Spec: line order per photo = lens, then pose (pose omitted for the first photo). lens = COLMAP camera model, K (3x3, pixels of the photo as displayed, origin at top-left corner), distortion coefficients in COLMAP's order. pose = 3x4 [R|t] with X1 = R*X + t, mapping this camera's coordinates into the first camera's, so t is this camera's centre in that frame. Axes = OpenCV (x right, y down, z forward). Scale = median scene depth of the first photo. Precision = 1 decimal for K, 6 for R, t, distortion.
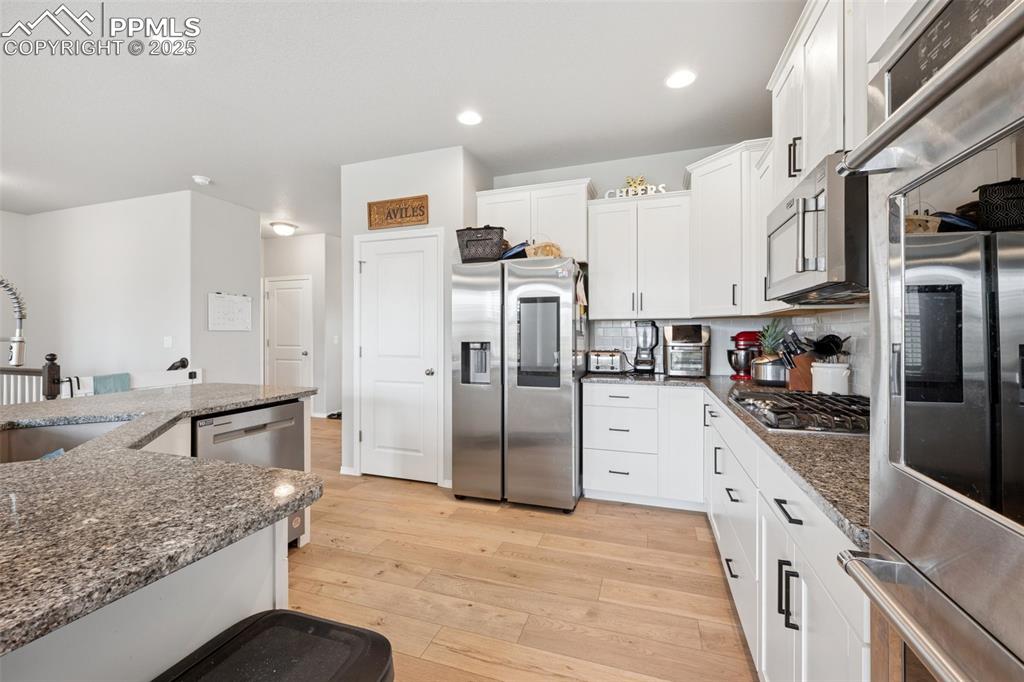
lens RADIAL K [[419.6, 0, 512.6], [0, 419.6, 344.4], [0, 0, 1]] dist [0.002542, -0.000535]
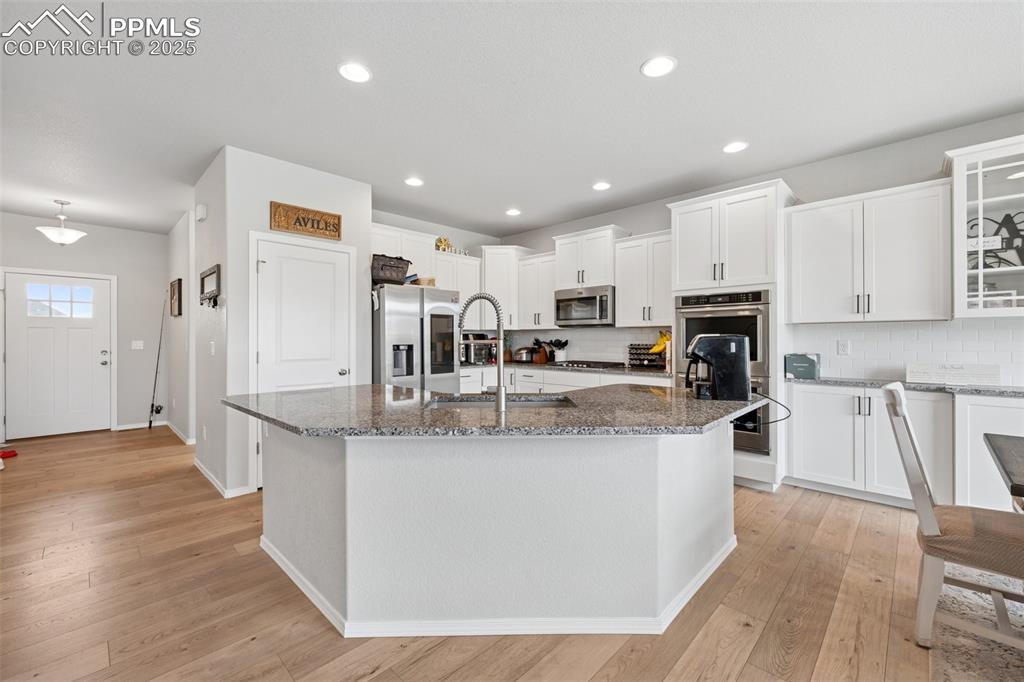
lens RADIAL K [[419.6, 0, 513.6], [0, 419.6, 335.7], [0, 0, 1]] dist [0.002542, -0.000535]
pose [[0.427983, 0.010762, 0.903723, -1.092722], [0.030923, 0.999169, -0.026544, 0.011052], [-0.903258, 0.039306, 0.427295, 0.120787]]
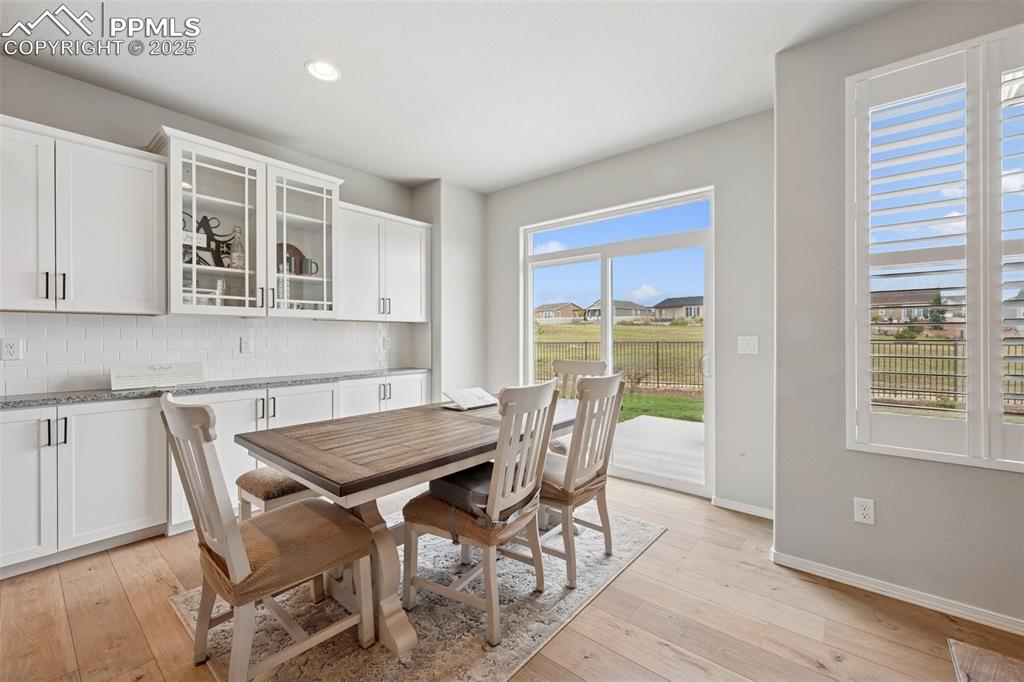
lens RADIAL K [[419.6, 0, 510.5], [0, 419.6, 336.2], [0, 0, 1]] dist [0.002542, -0.000535]
pose [[-0.930823, 0.003250, 0.365456, -0.806574], [0.015953, 0.999369, 0.031745, 0.007836], [-0.365122, 0.035380, -0.930287, 0.170392]]
